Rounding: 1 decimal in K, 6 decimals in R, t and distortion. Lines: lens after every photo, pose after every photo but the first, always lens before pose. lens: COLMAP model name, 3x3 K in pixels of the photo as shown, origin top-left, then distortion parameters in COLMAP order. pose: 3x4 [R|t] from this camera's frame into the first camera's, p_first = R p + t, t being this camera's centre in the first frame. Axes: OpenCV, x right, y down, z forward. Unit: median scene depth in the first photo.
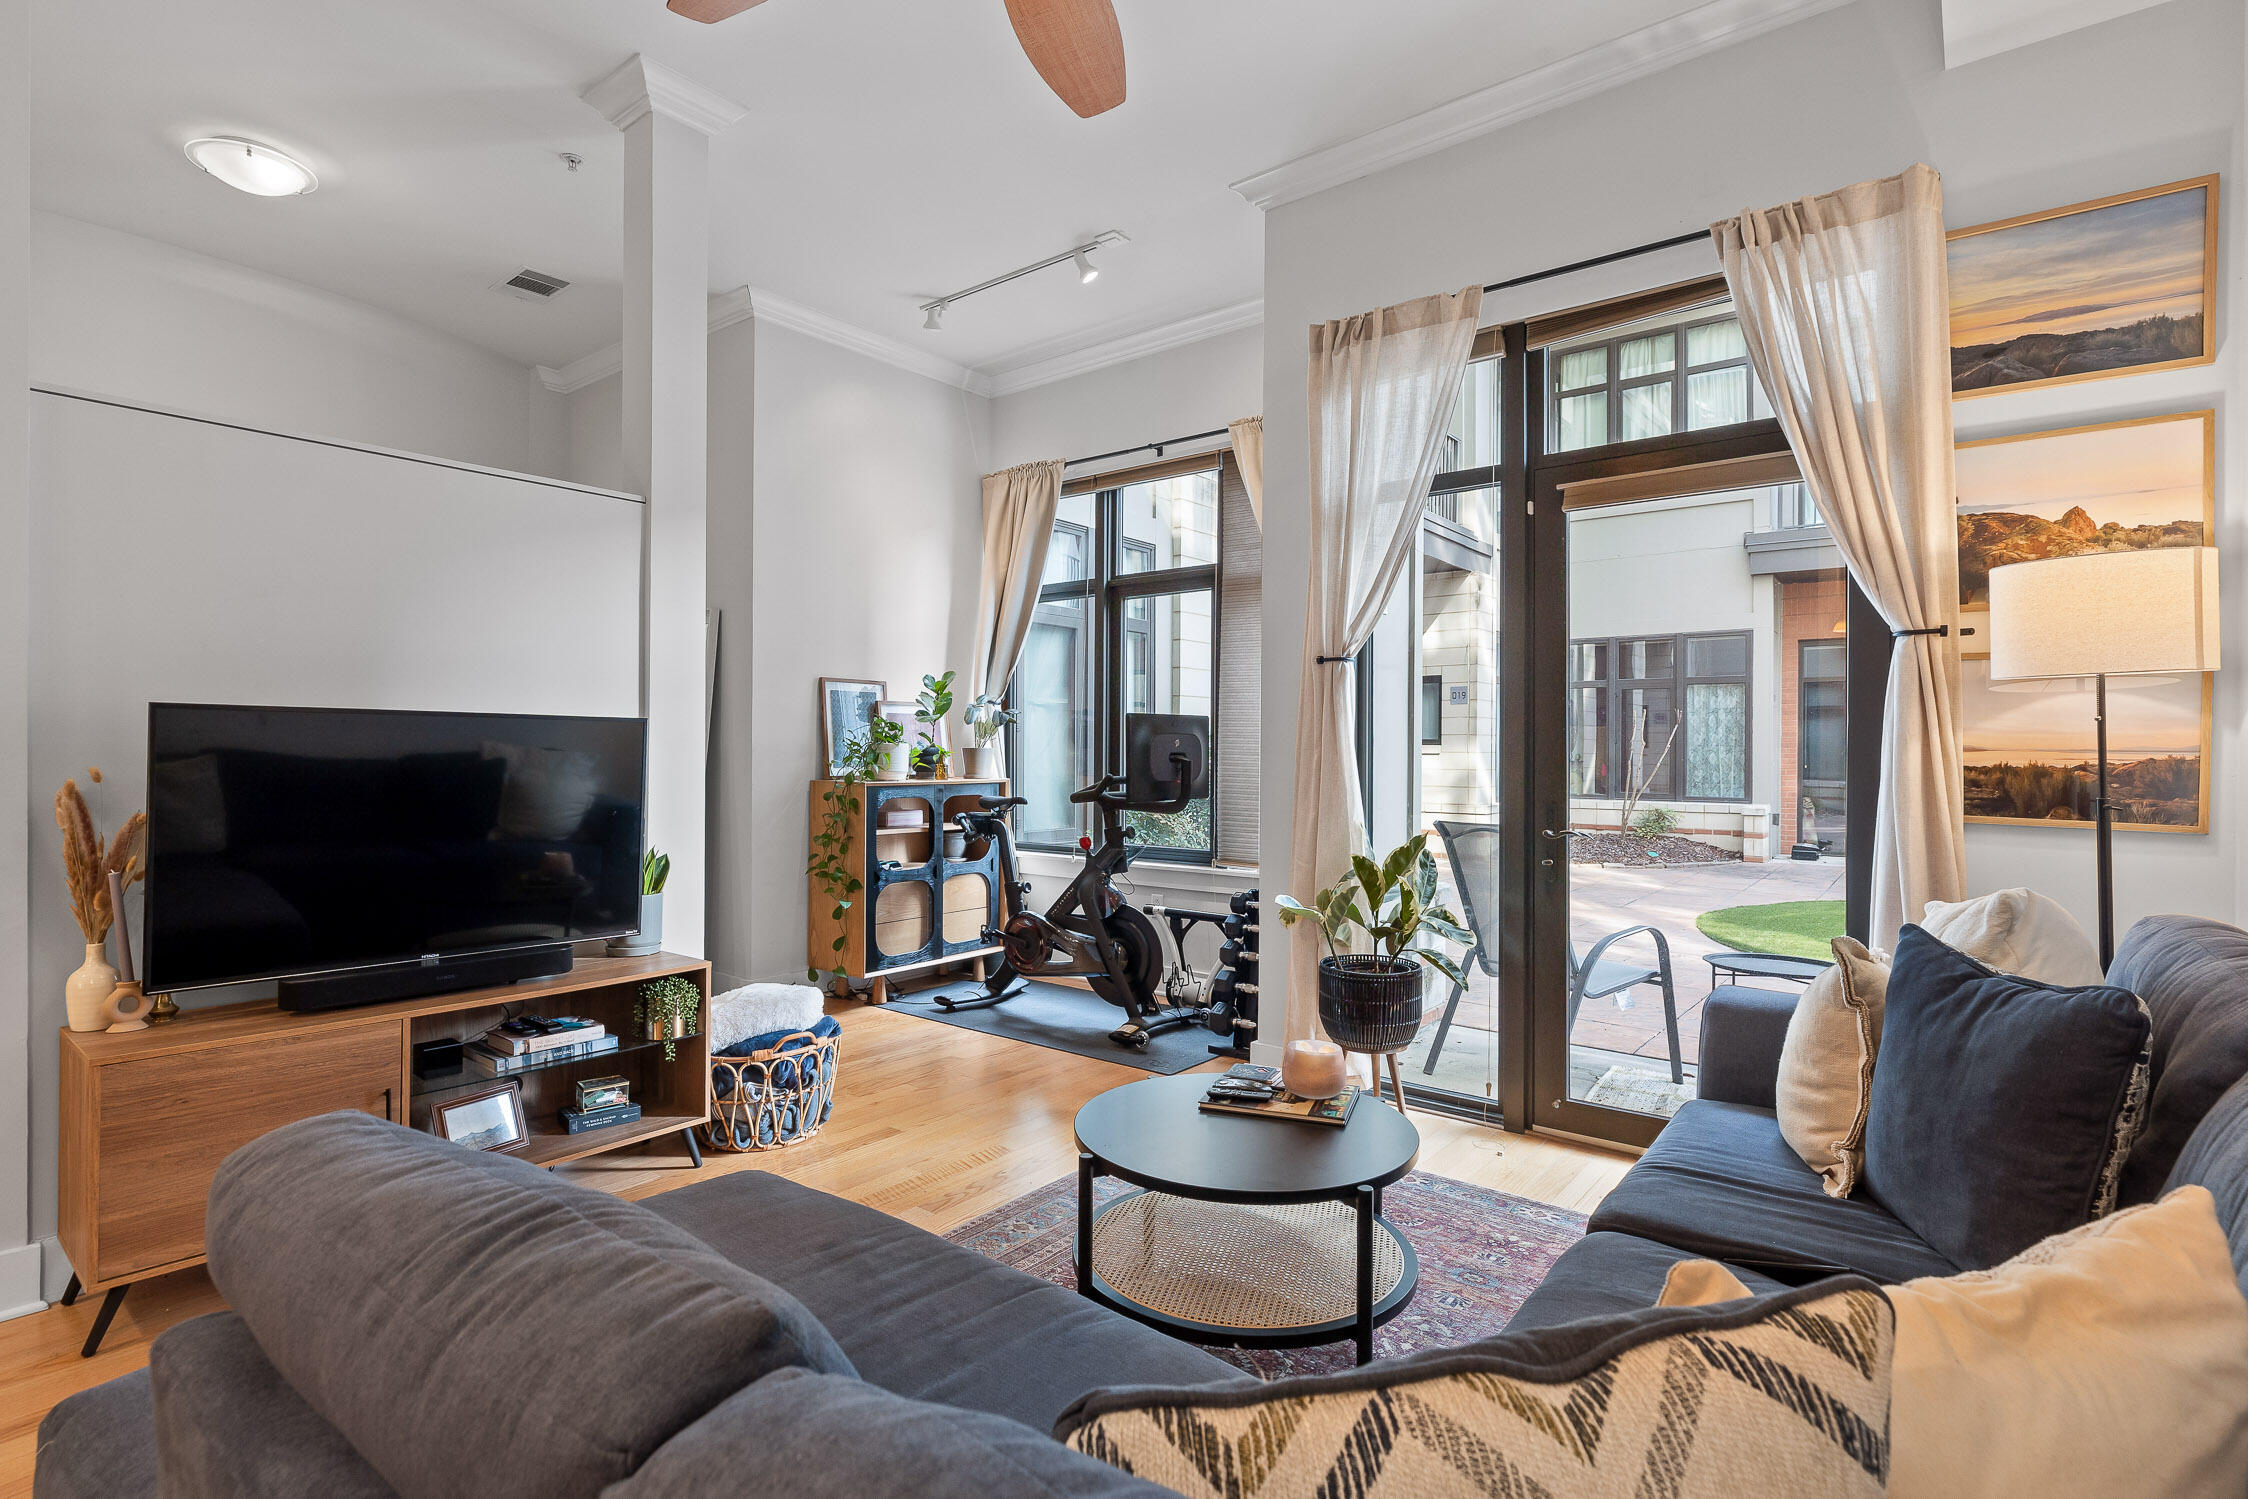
lens RADIAL K [[1082.8, 0, 1118.9], [0, 1082.8, 750.0], [0, 0, 1]] dist [-0.005247, 0.000960]
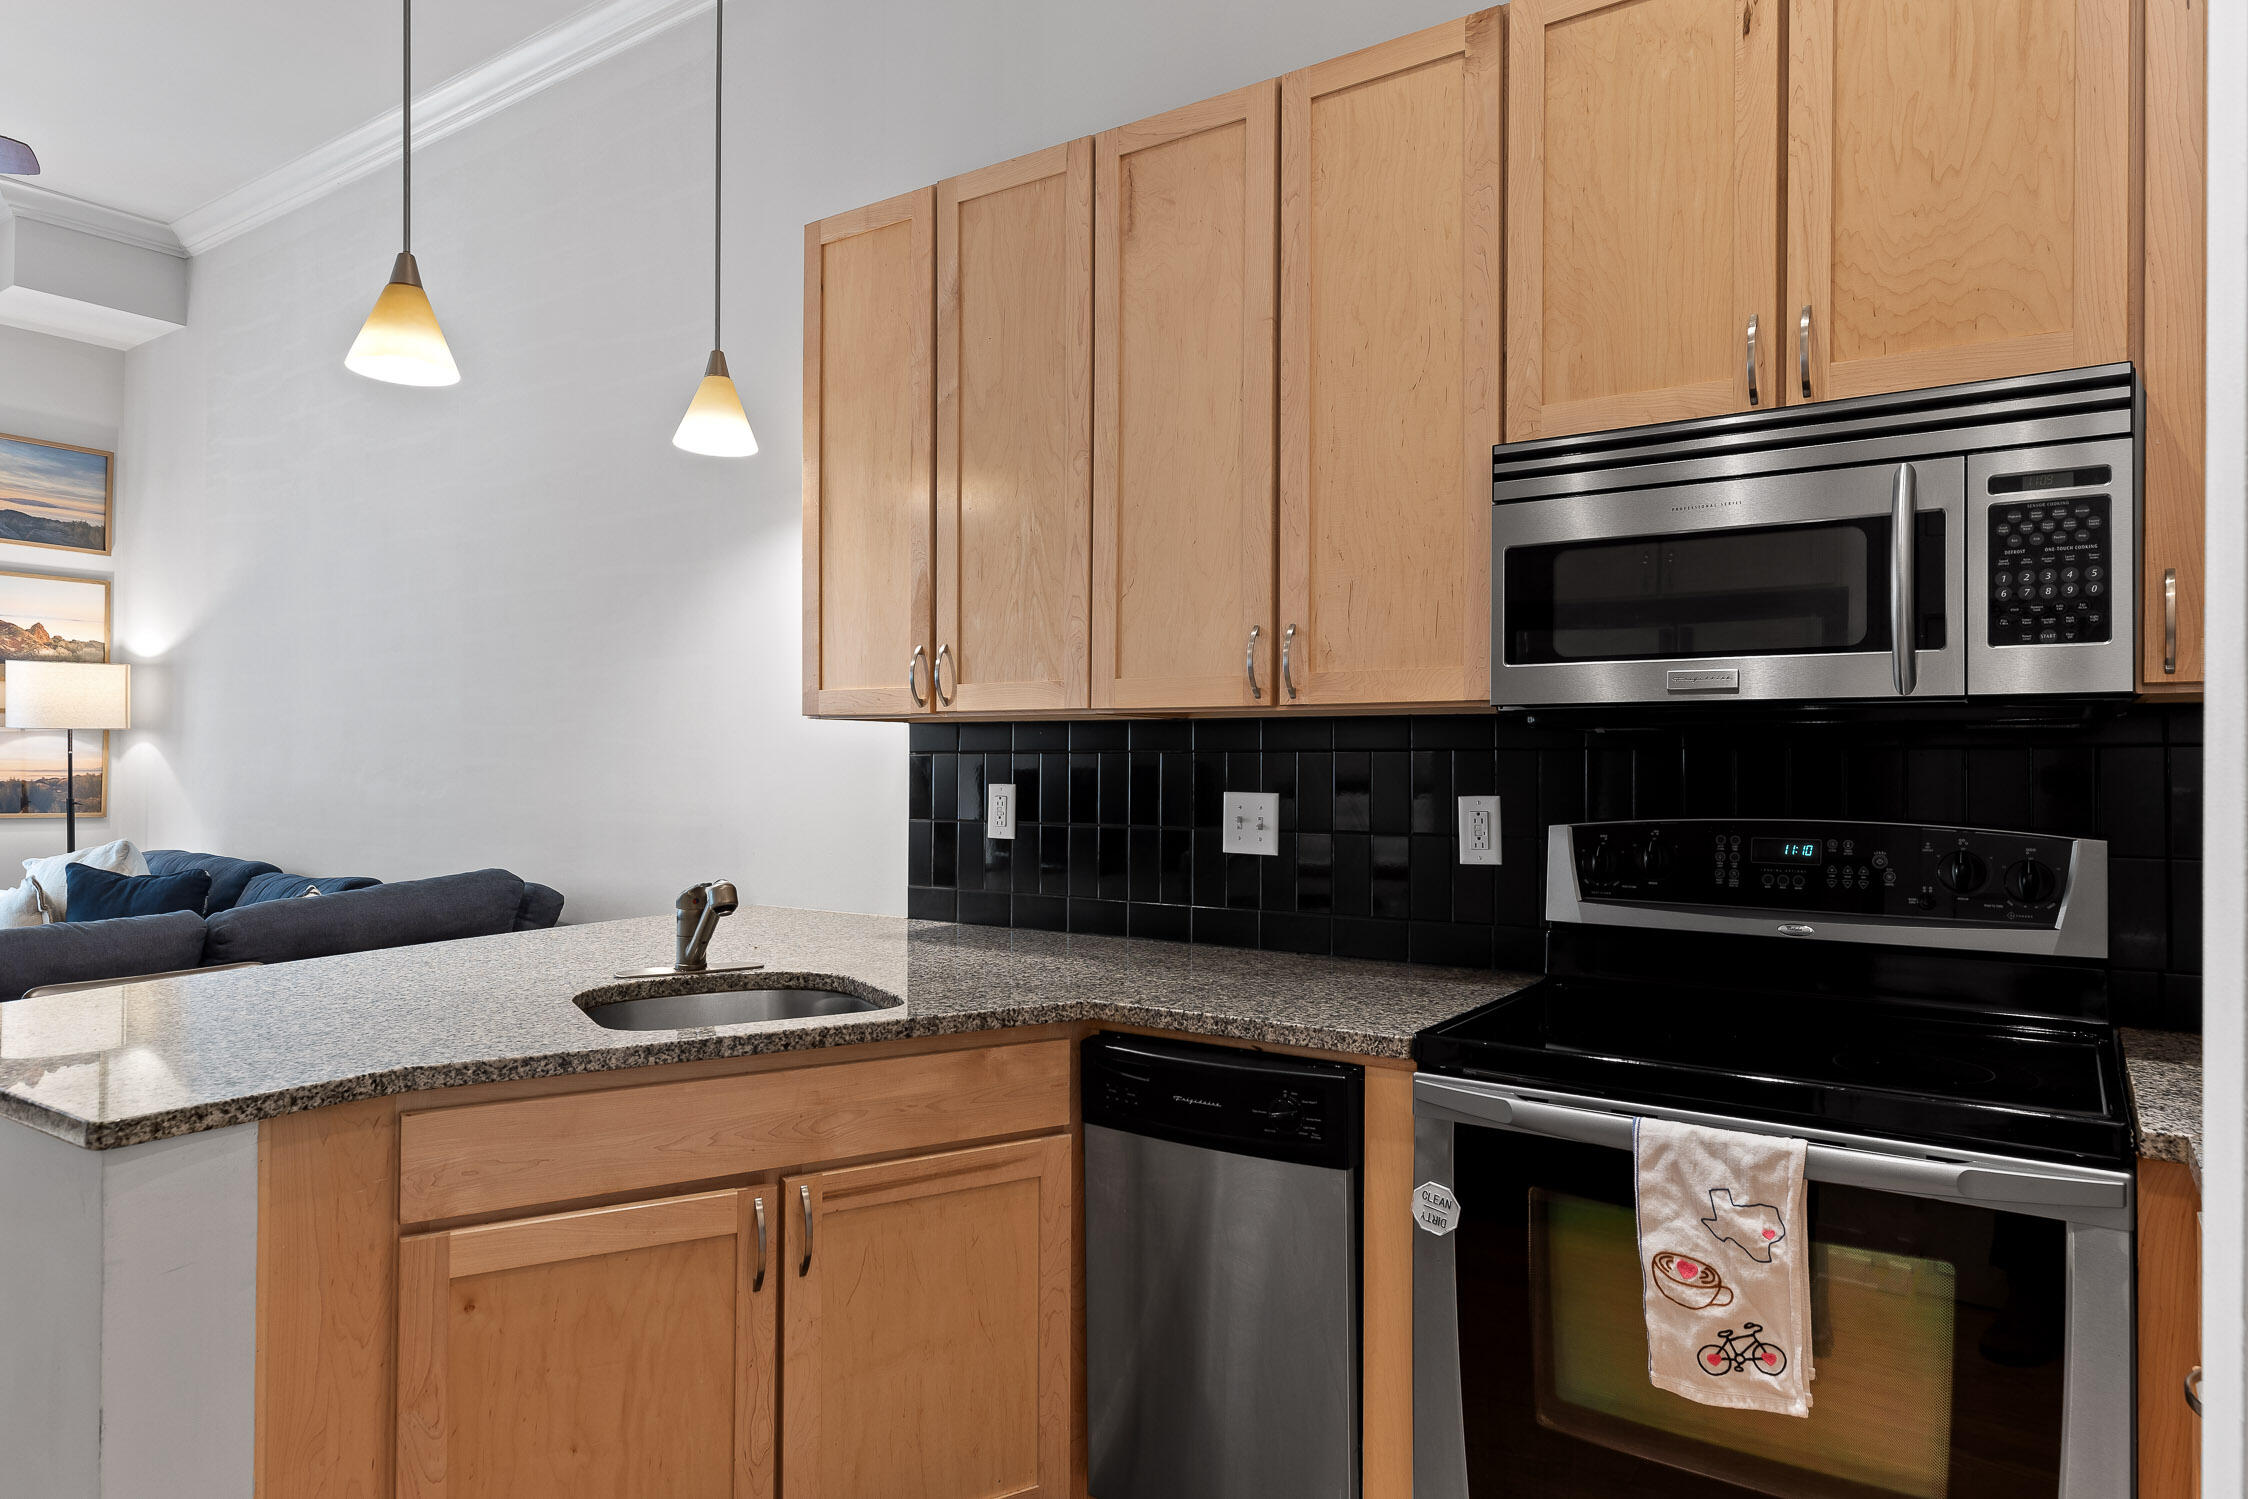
lens RADIAL K [[1349.4, 0, 1138.0], [0, 1349.4, 746.6], [0, 0, 1]] dist [0.010610, -0.005053]
pose [[-0.079495, 0.006959, 0.996811, -0.711630], [-0.000167, 0.999976, -0.006994, -0.012037], [-0.996835, -0.000722, -0.079492, -0.276749]]
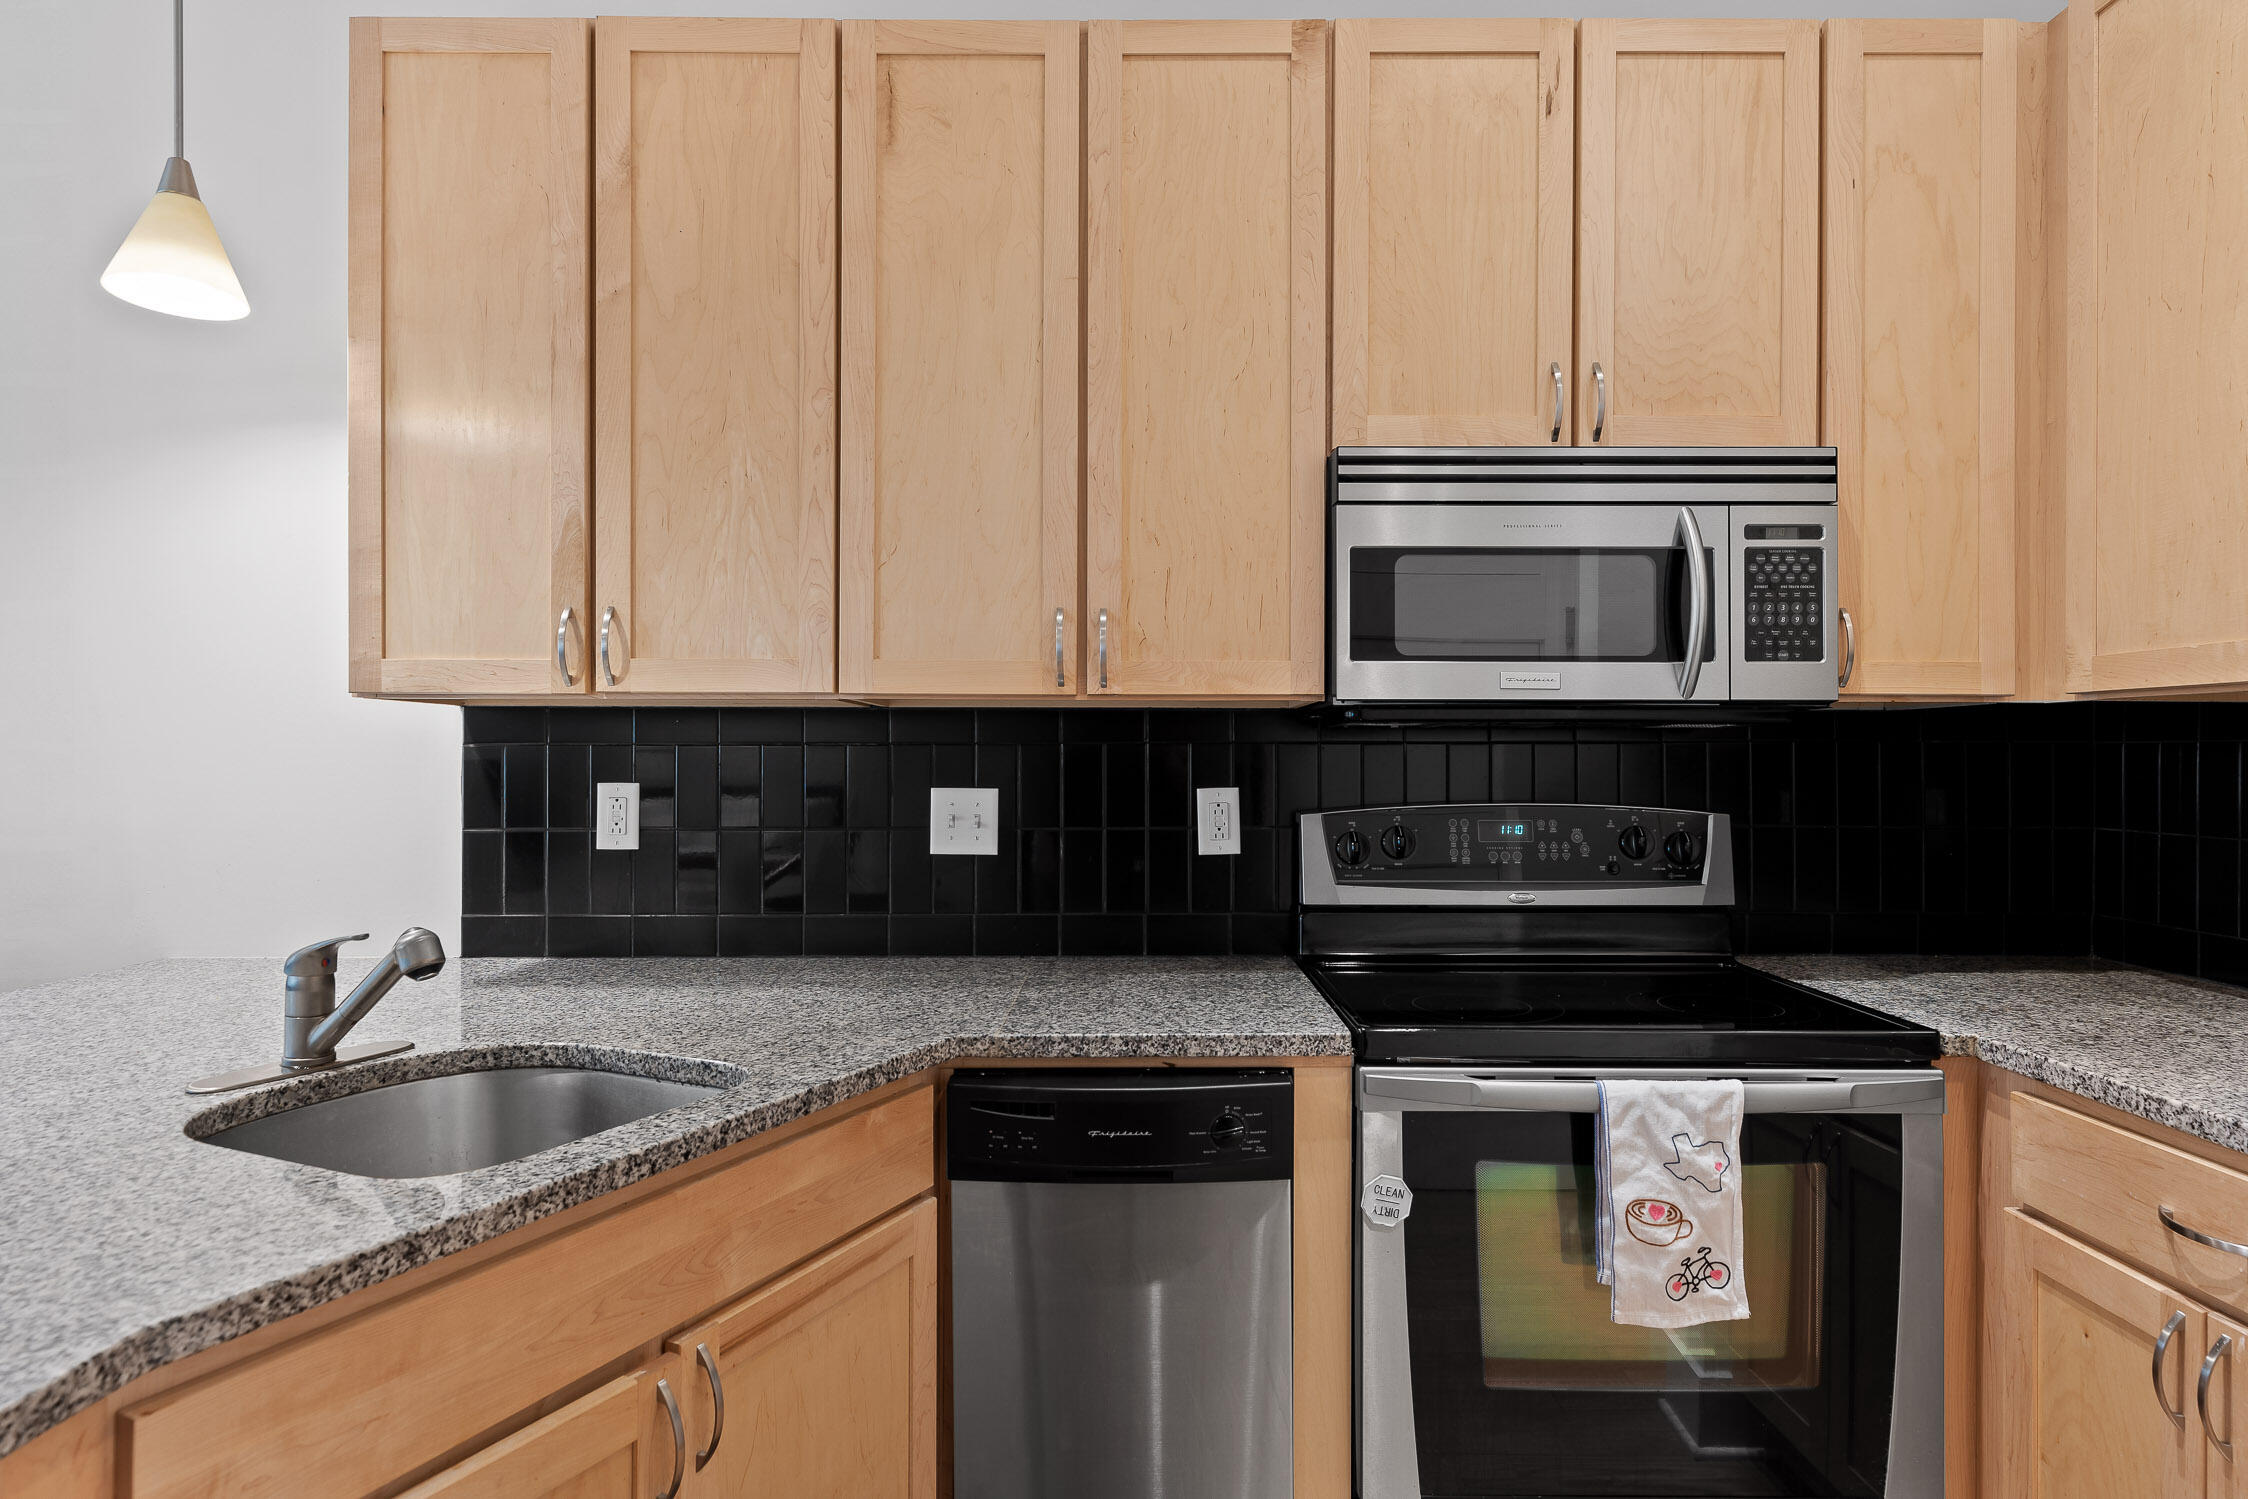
lens RADIAL K [[1232.4, 0, 1030.7], [0, 1232.4, 753.6], [0, 0, 1]] dist [0.003572, 0.000803]
pose [[-0.622308, -0.001177, 0.782771, -0.563330], [-0.001169, 0.999999, 0.000575, -0.010769], [-0.782771, -0.000558, -0.622309, -0.113267]]
